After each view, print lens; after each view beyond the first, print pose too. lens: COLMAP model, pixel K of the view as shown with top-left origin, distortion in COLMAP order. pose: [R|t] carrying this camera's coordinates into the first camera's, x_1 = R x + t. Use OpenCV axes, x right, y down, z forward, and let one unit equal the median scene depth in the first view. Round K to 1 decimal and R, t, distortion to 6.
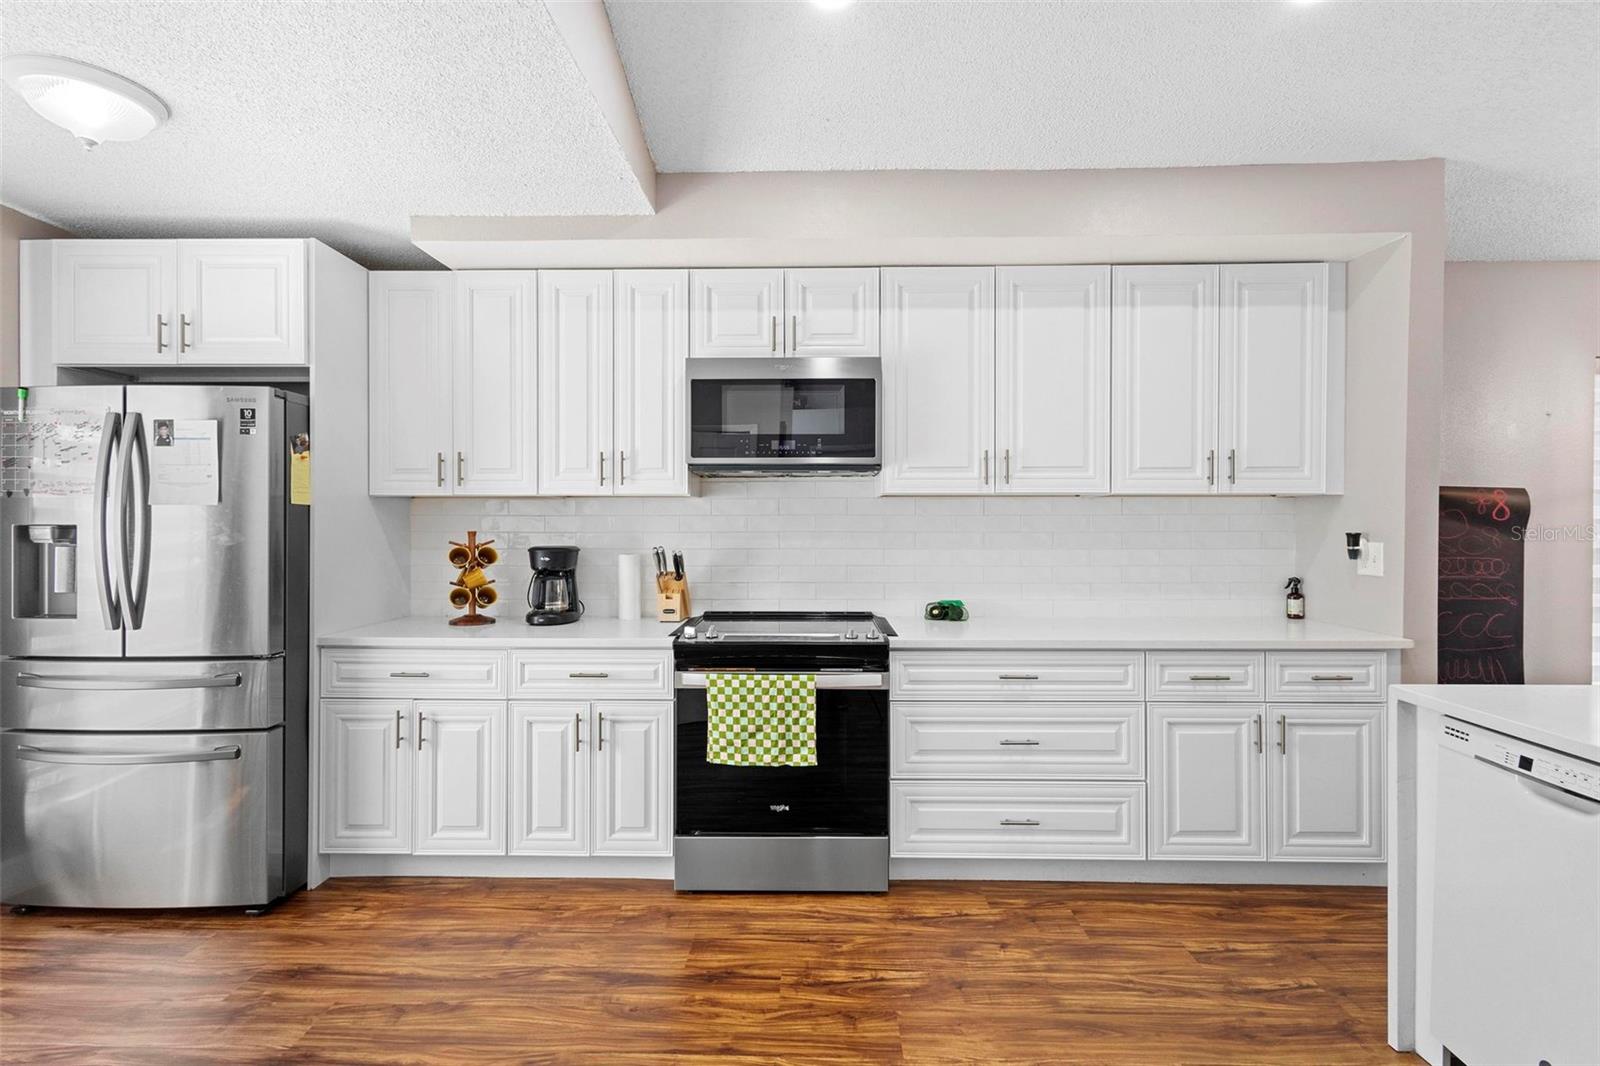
lens RADIAL K [[742.9, 0, 806.8], [0, 742.9, 524.2], [0, 0, 1]] dist [0.010235, -0.002645]
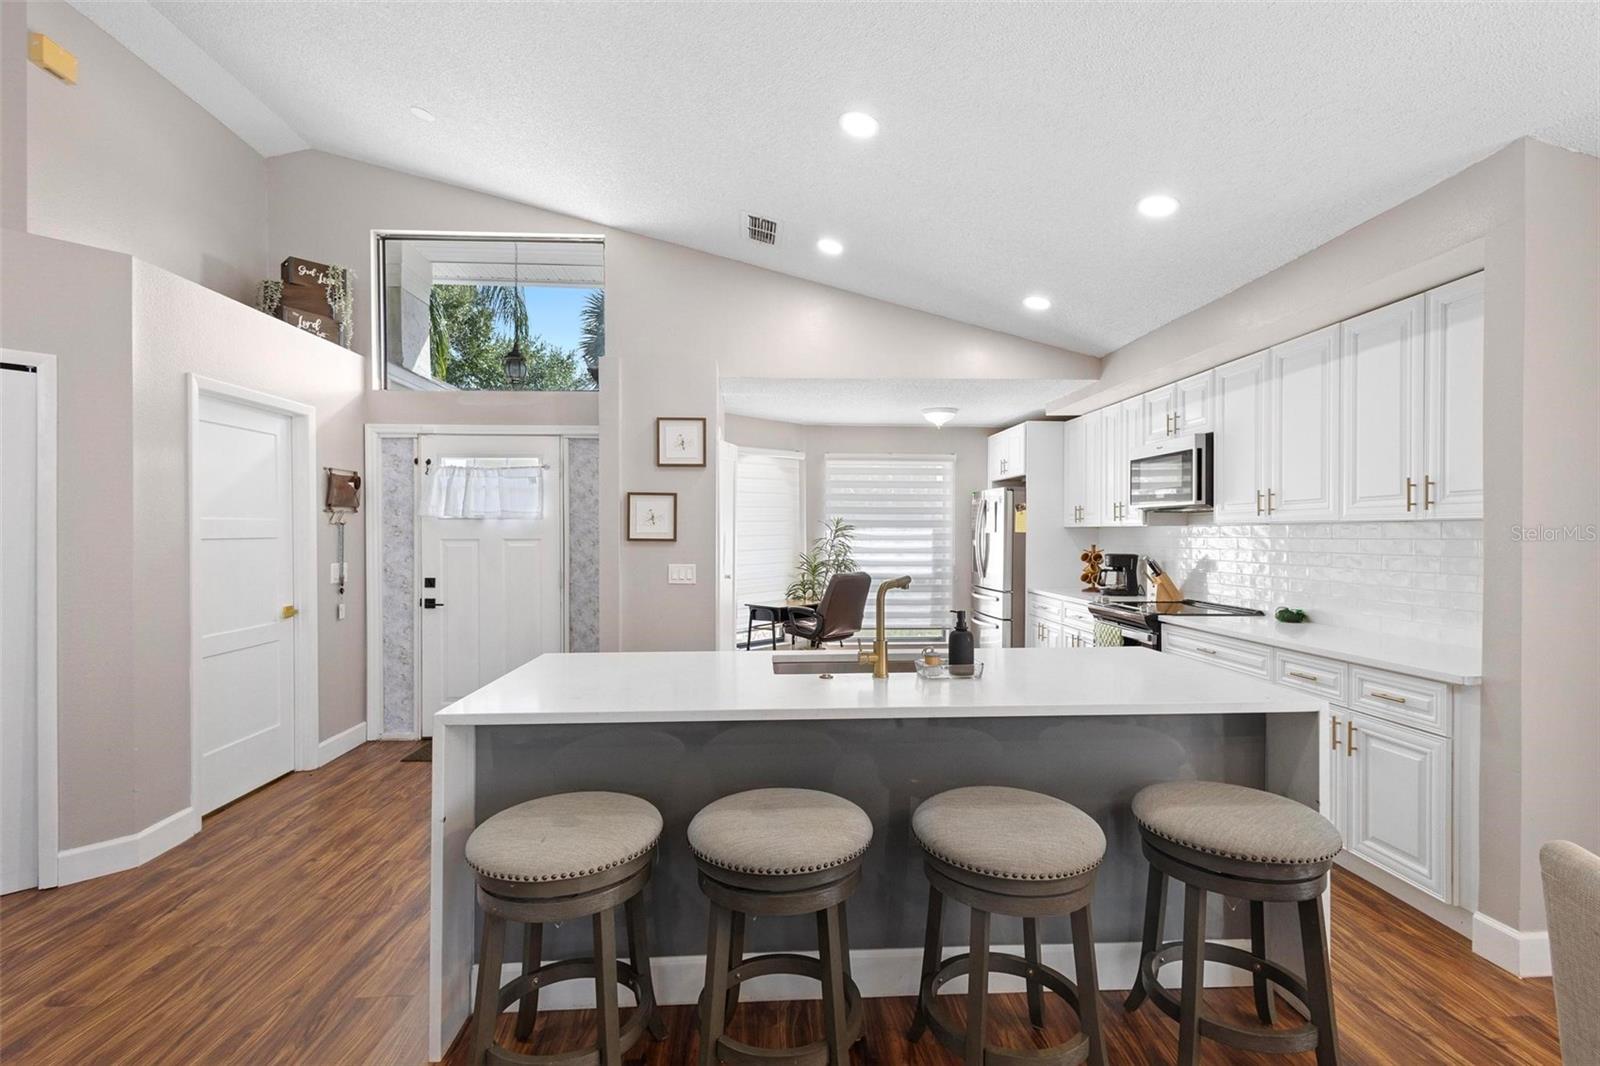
lens RADIAL K [[742.9, 0, 808.1], [0, 742.9, 535.1], [0, 0, 1]] dist [0.010235, -0.002645]
pose [[0.090314, 0.003803, -0.995906, 1.653334], [-0.003104, 0.999989, 0.003537, -0.023930], [0.995908, 0.002772, 0.090325, 0.089810]]
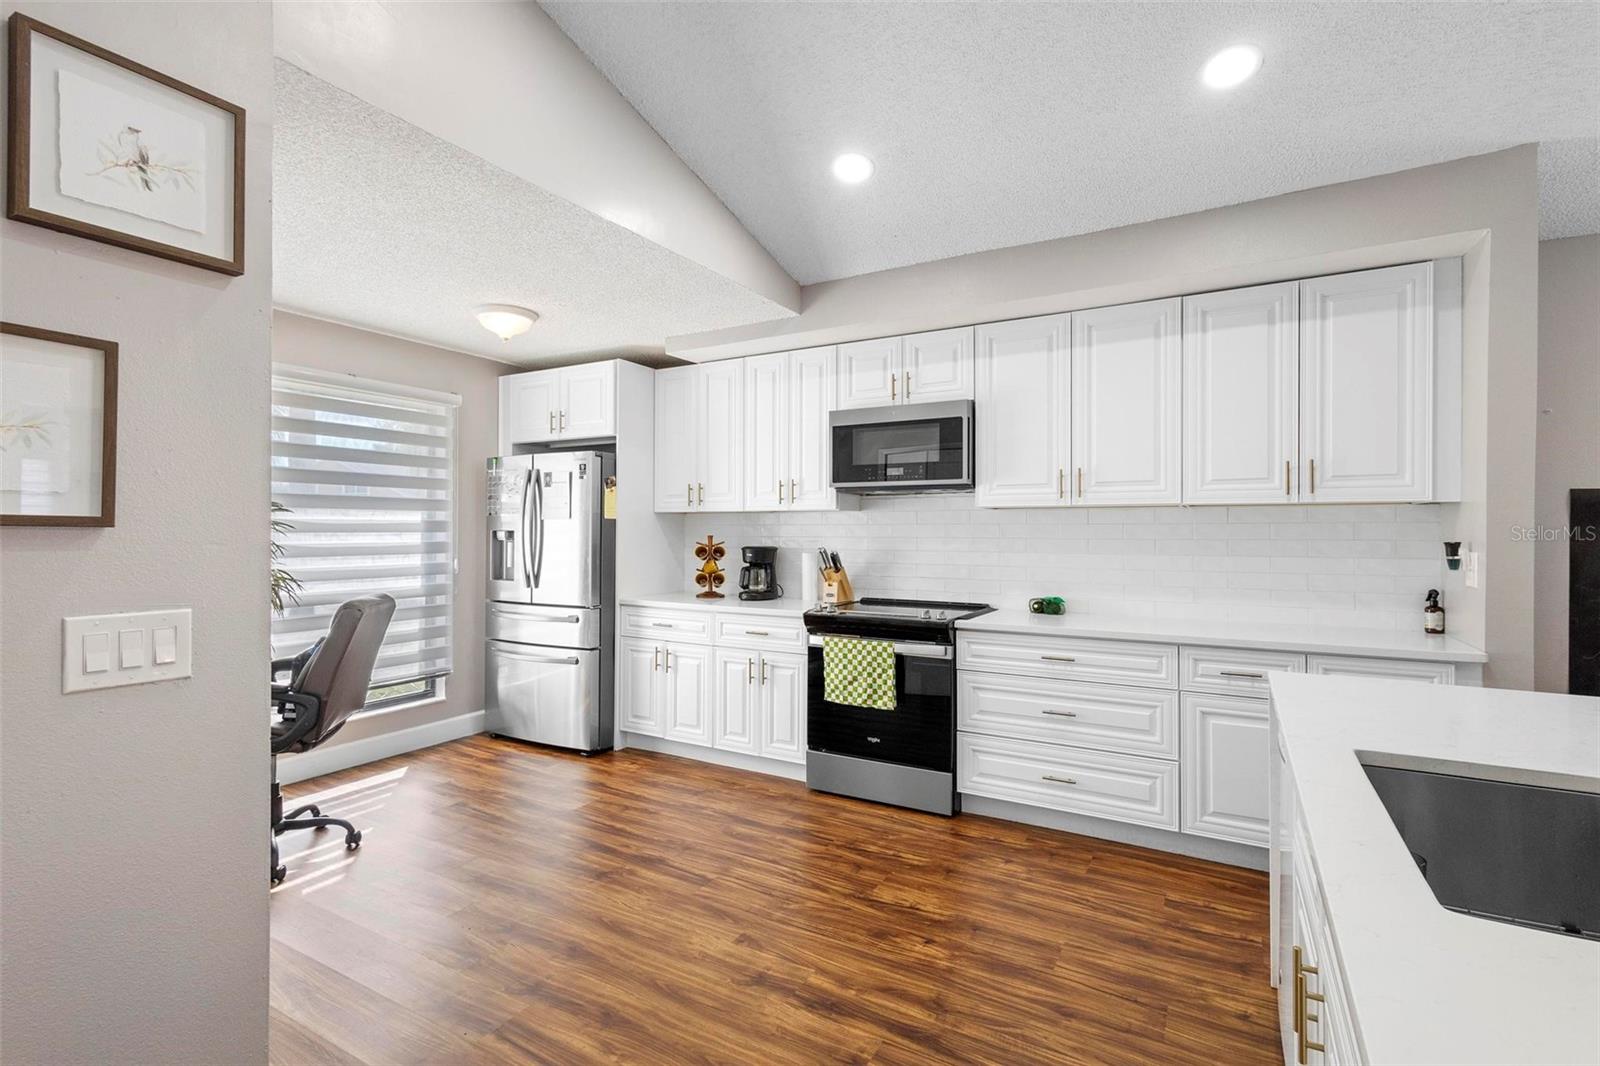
lens RADIAL K [[742.9, 0, 798.9], [0, 742.9, 524.0], [0, 0, 1]] dist [0.010235, -0.002645]
pose [[0.877544, -0.001954, -0.479492, 0.489096], [-0.002766, 0.999954, -0.009138, -0.000809], [0.479488, 0.009345, 0.877499, -0.260518]]
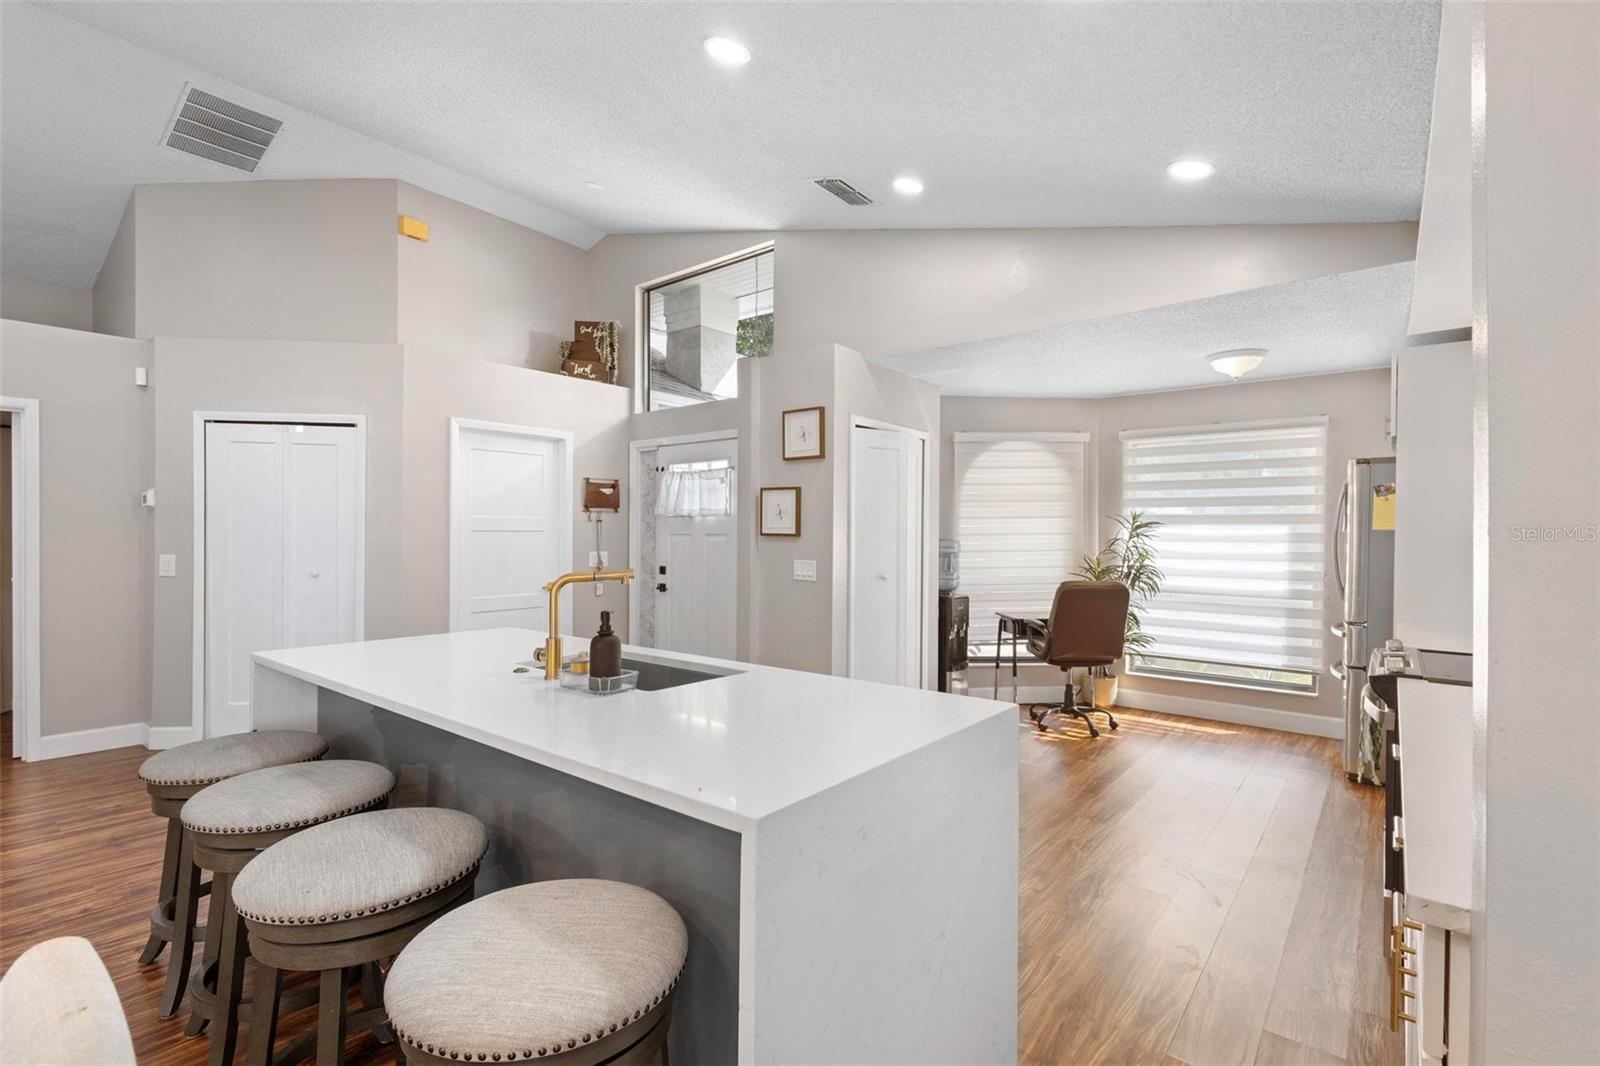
lens RADIAL K [[742.9, 0, 798.6], [0, 742.9, 533.5], [0, 0, 1]] dist [0.010235, -0.002645]
pose [[-0.610839, -0.005892, -0.791733, 1.233351], [-0.009109, 0.999958, -0.000414, -0.008271], [0.791702, 0.006959, -0.610867, 0.971529]]
